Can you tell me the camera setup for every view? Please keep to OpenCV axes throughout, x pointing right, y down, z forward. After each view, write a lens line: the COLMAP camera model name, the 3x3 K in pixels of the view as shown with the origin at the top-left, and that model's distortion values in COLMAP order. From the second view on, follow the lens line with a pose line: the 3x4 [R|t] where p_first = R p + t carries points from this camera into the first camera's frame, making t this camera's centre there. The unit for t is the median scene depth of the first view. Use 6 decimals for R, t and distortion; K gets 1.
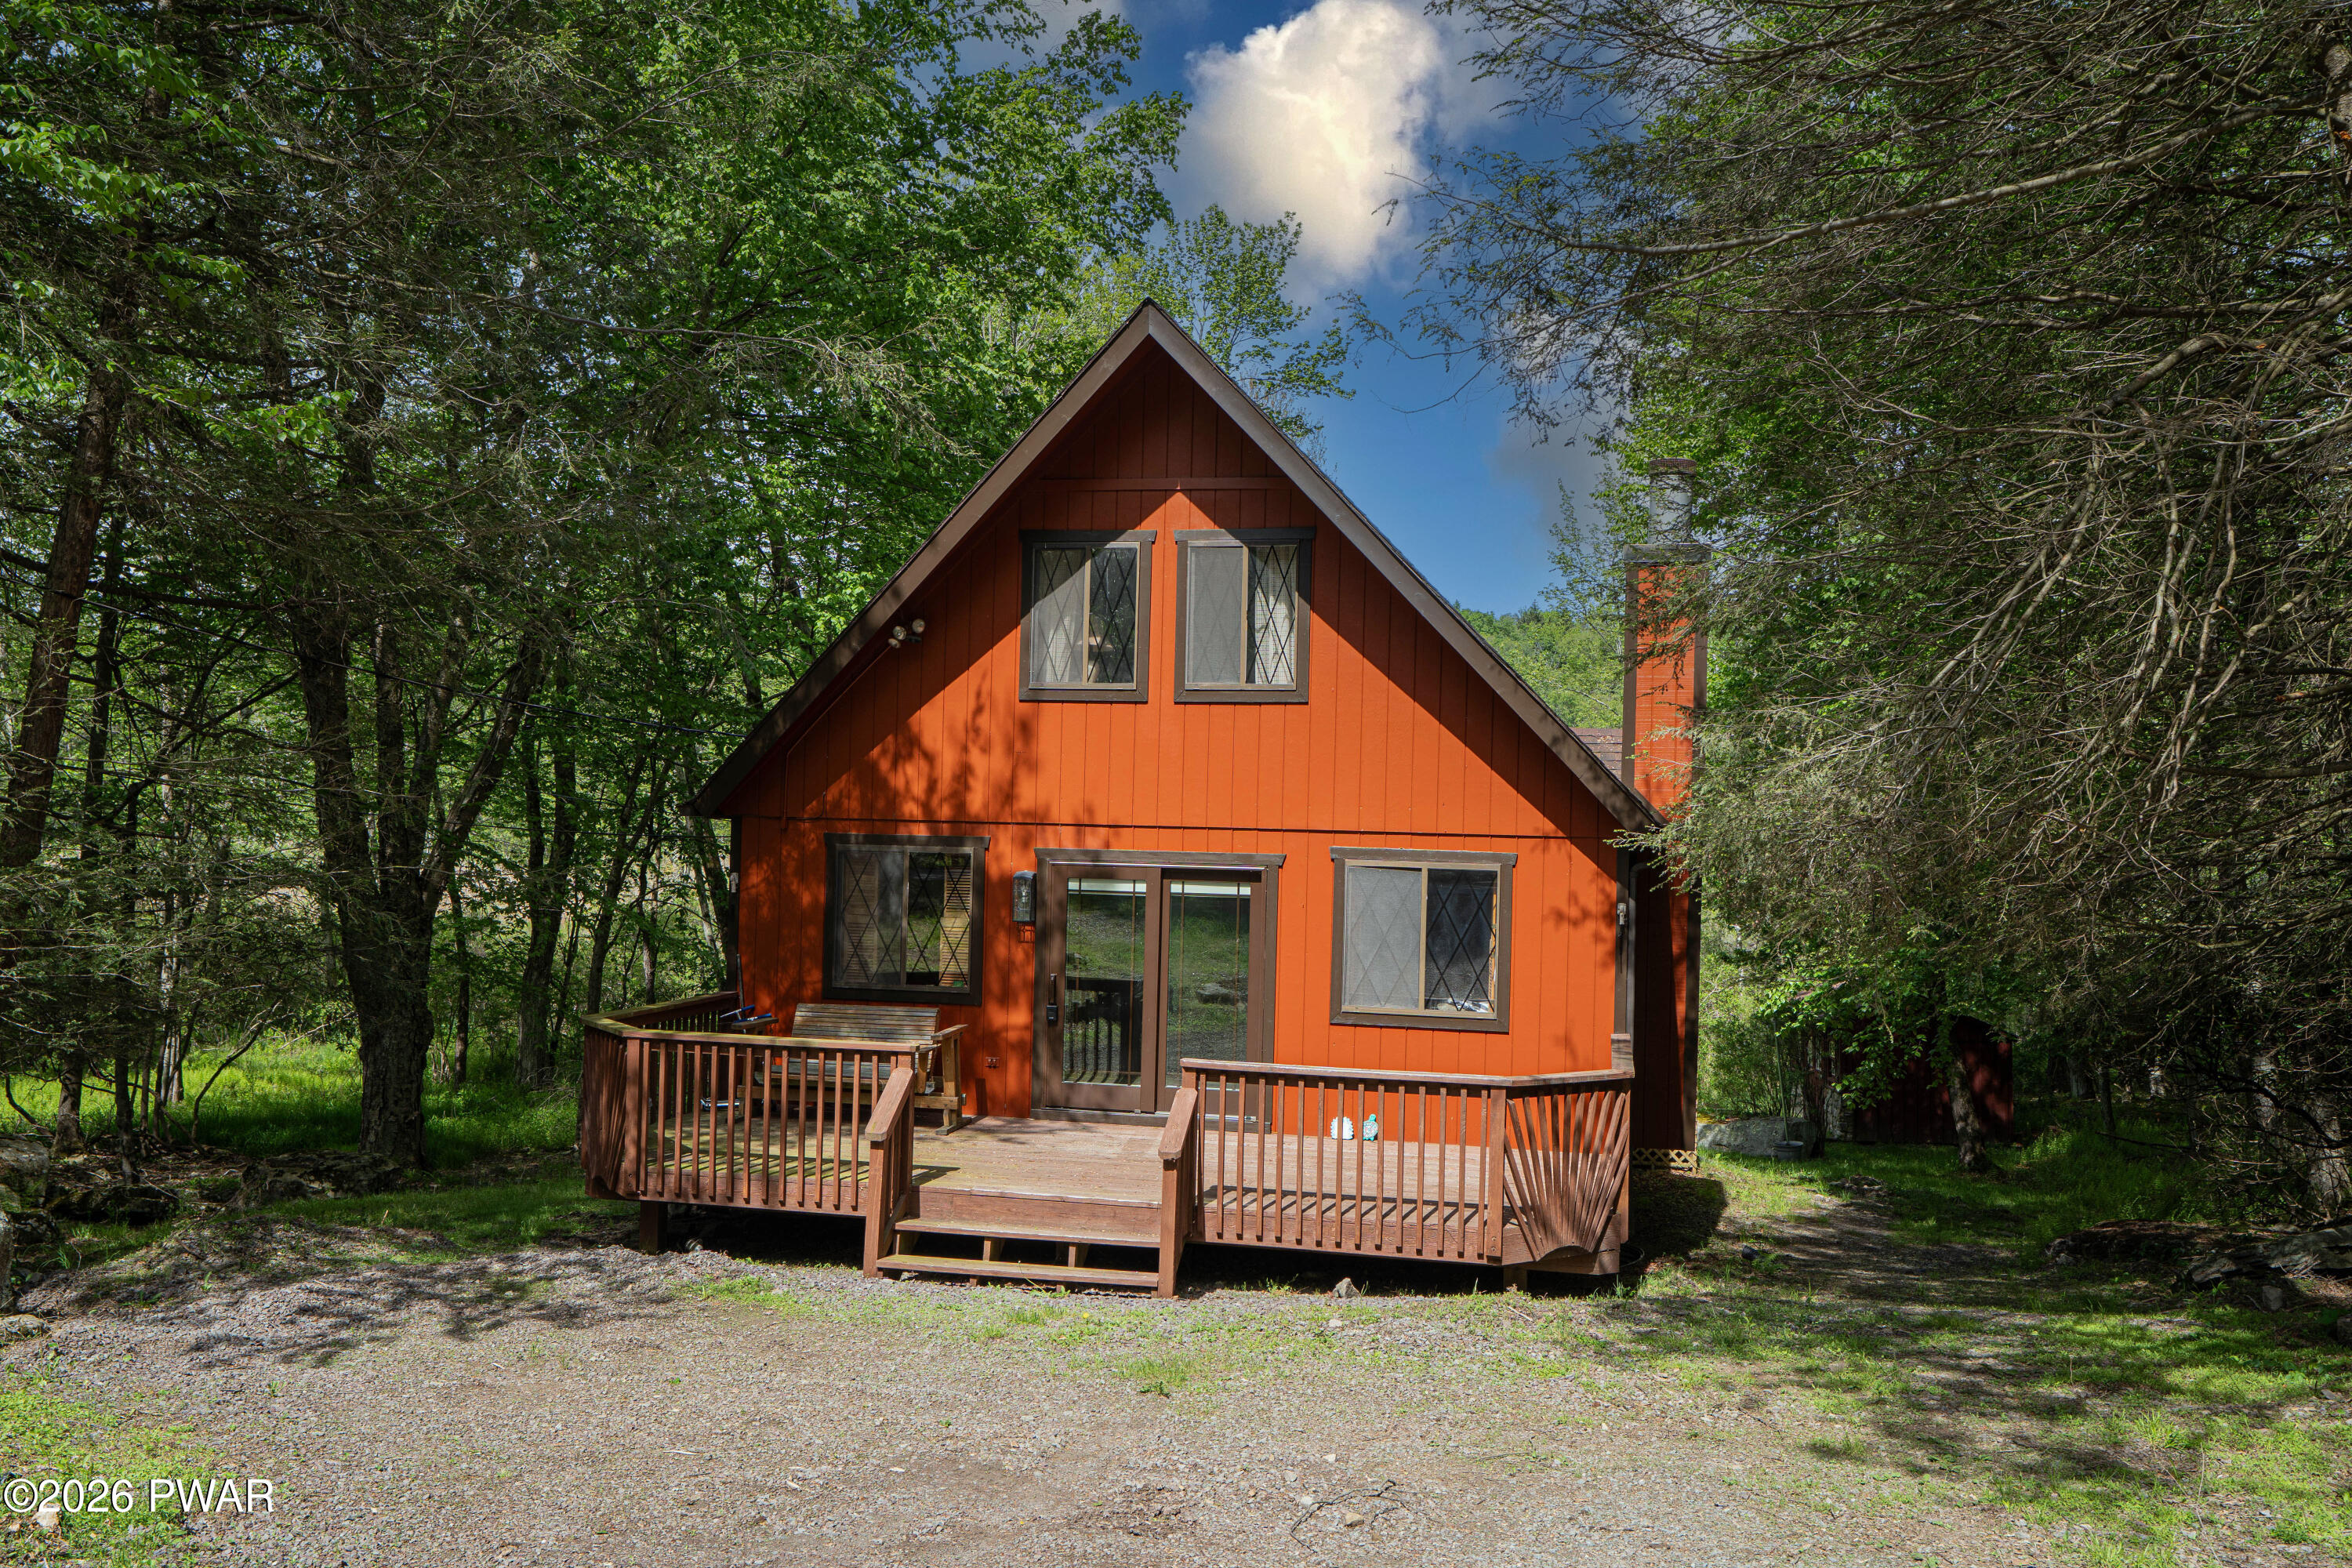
lens RADIAL K [[2028.9, 0, 1176.0], [0, 2028.9, 784.0], [0, 0, 1]] dist [0.036908, -0.002909]
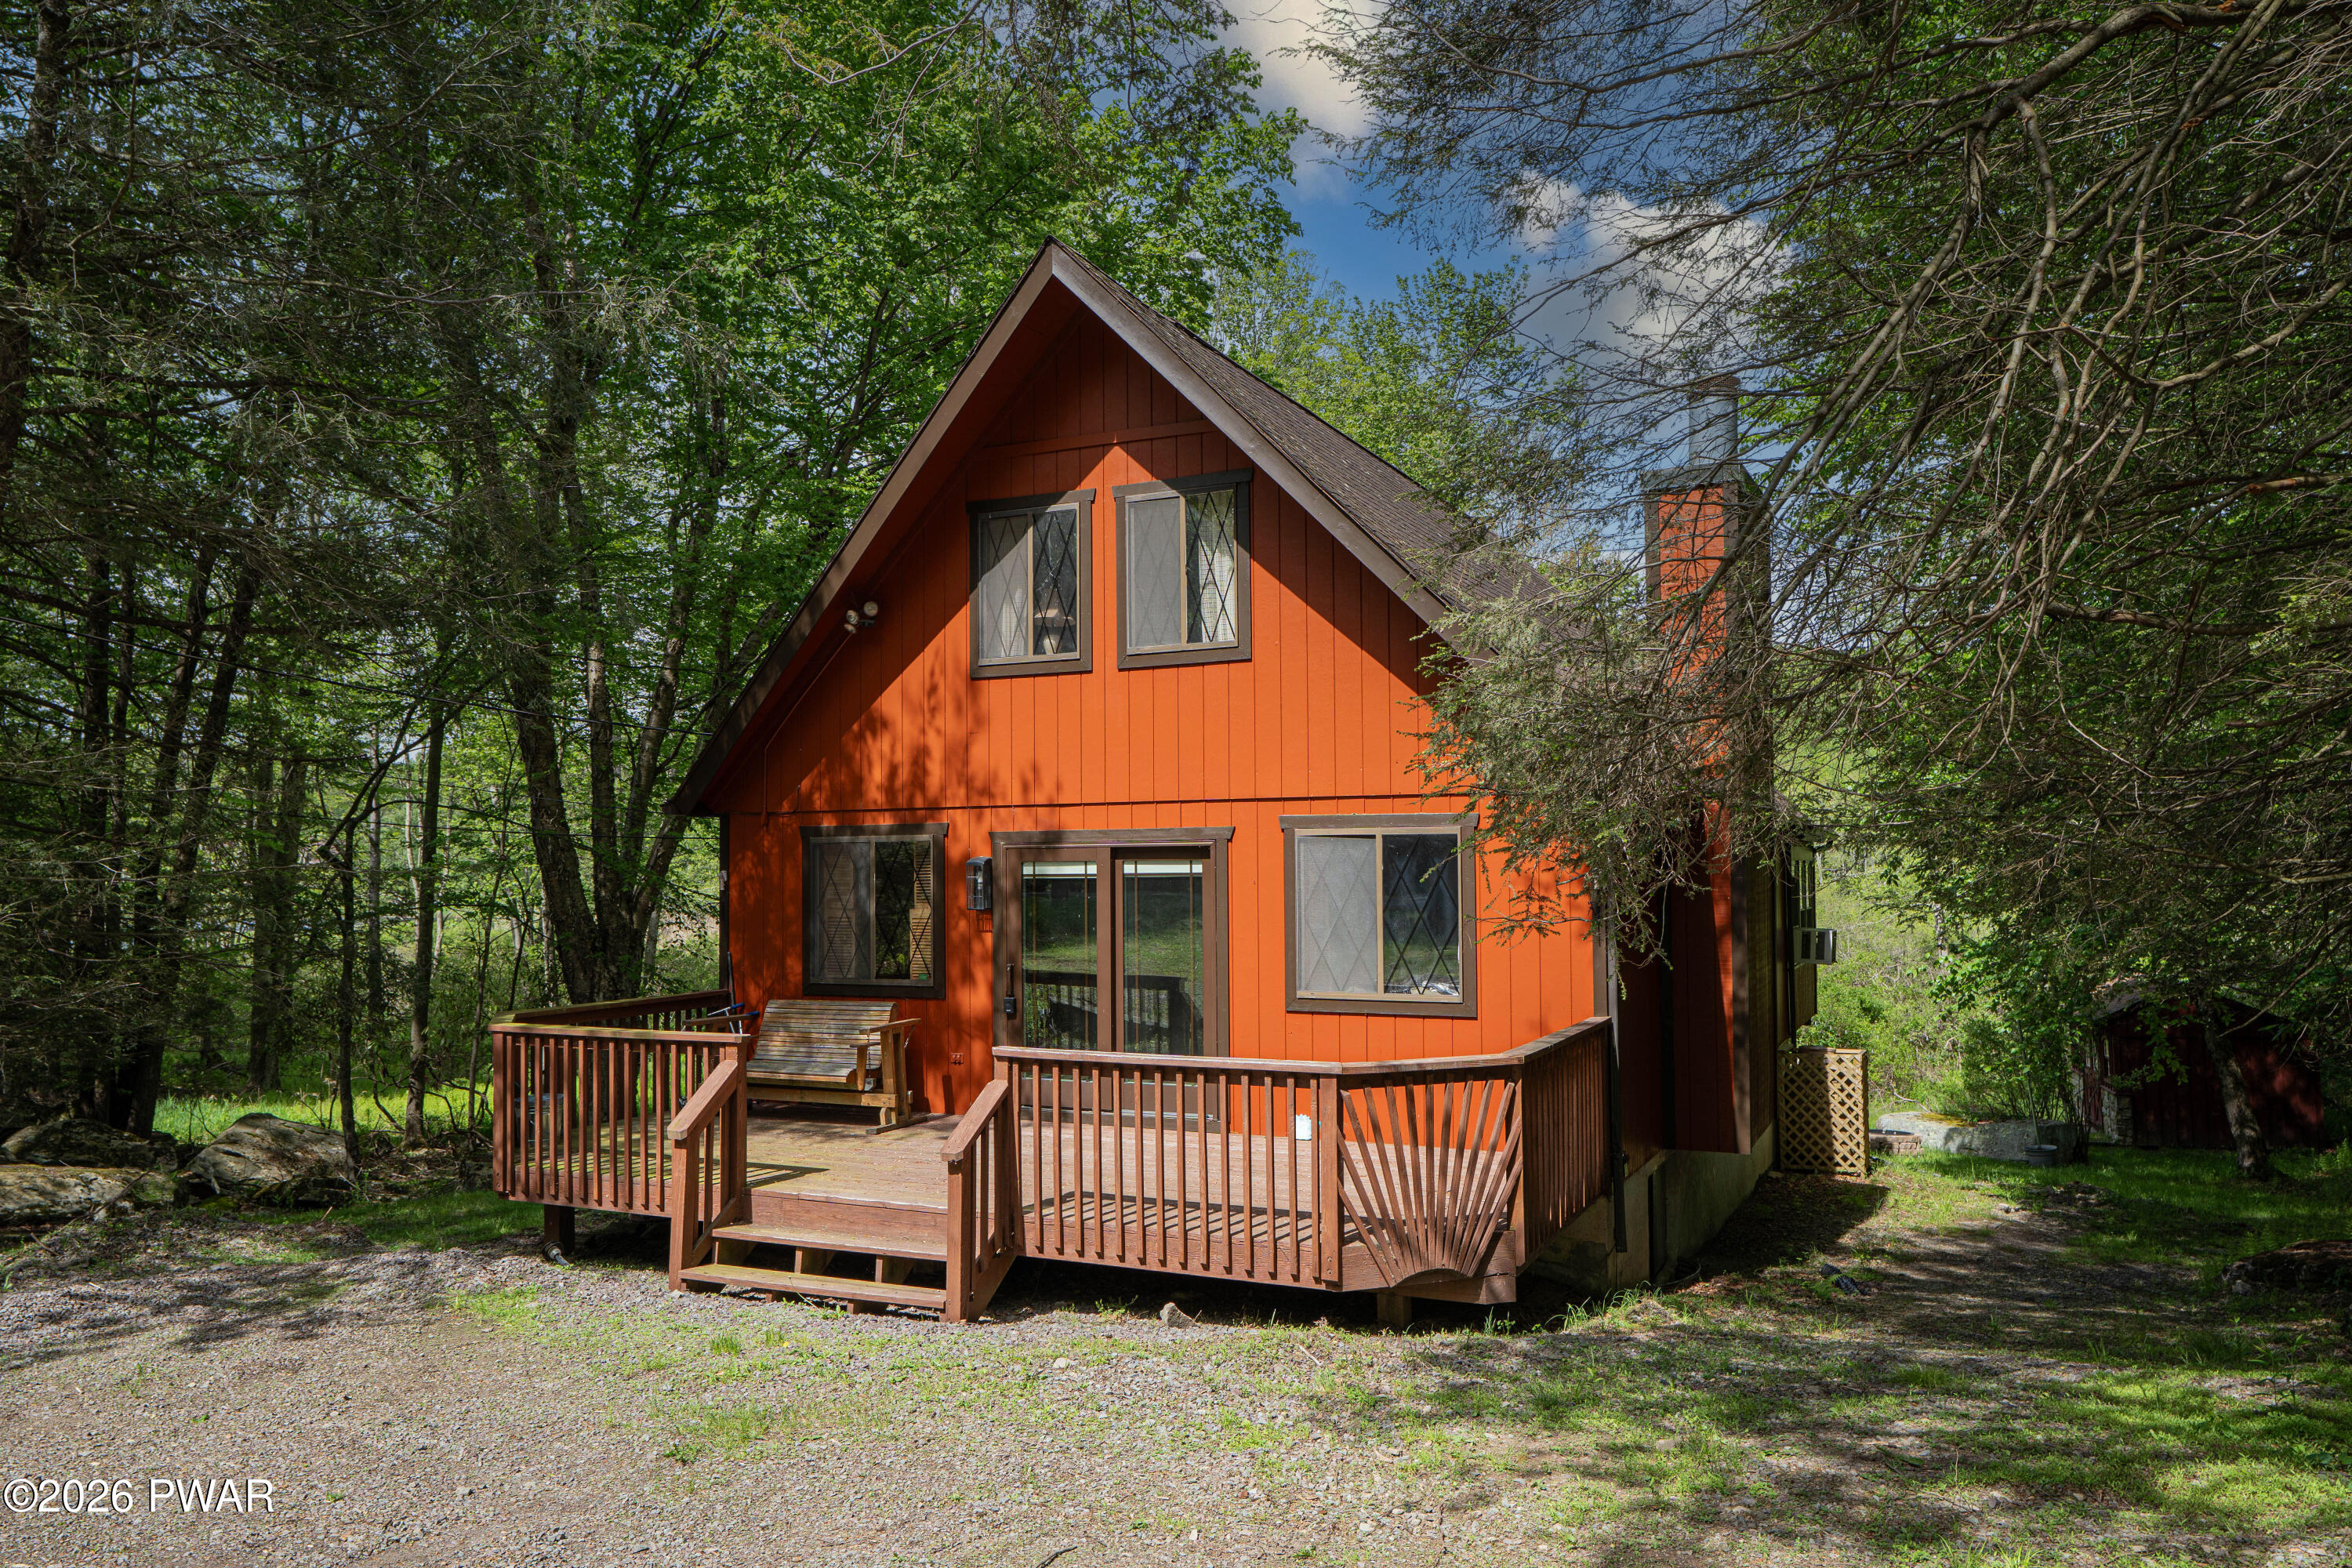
lens RADIAL K [[1744.2, 0, 1176.0], [0, 1744.2, 784.0], [0, 0, 1]] dist [0.008776, 0.010576]
pose [[0.971434, -0.045213, -0.232961, 0.217368], [0.038297, 0.998683, -0.034127, 0.042424], [0.234198, 0.024231, 0.971887, 0.235464]]
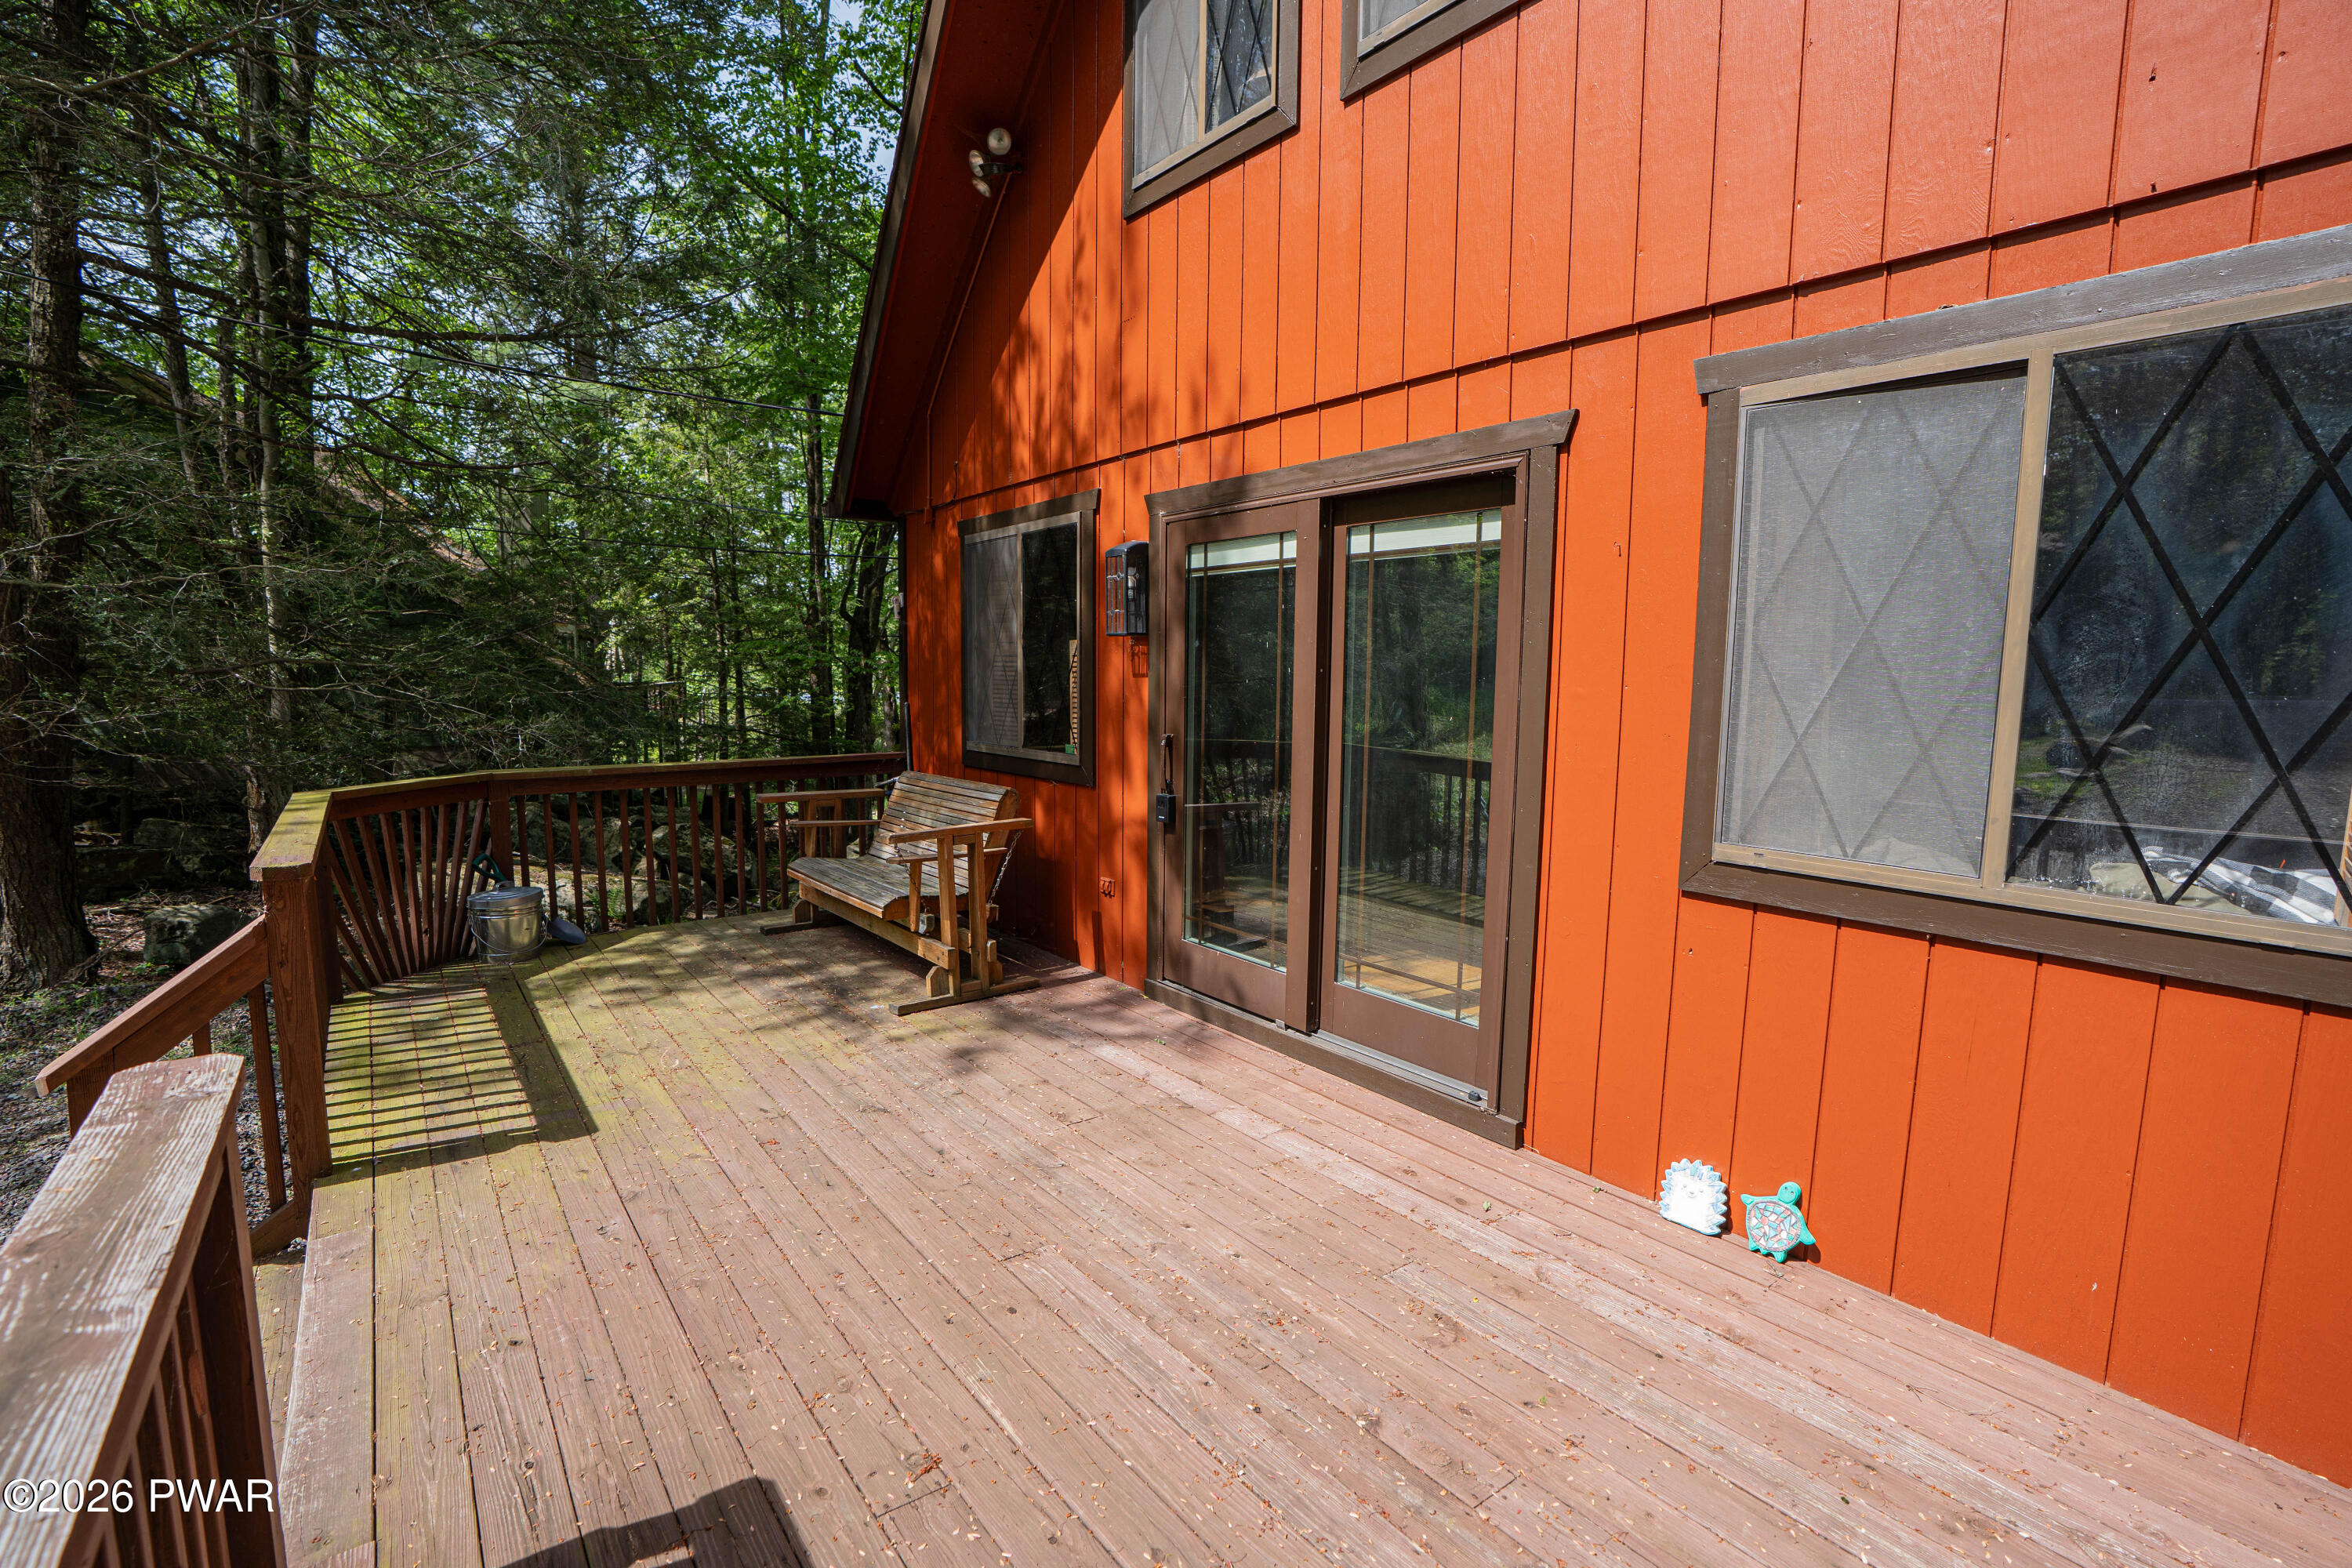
lens RADIAL K [[1102.5, 0, 1176.0], [0, 1102.5, 784.0], [0, 0, 1]] dist [-0.061008, 0.029334]
pose [[0.755393, 0.051207, -0.653268, 0.132417], [0.018943, 0.994819, 0.099884, 0.081676], [0.654998, -0.087826, 0.750509, 0.823169]]
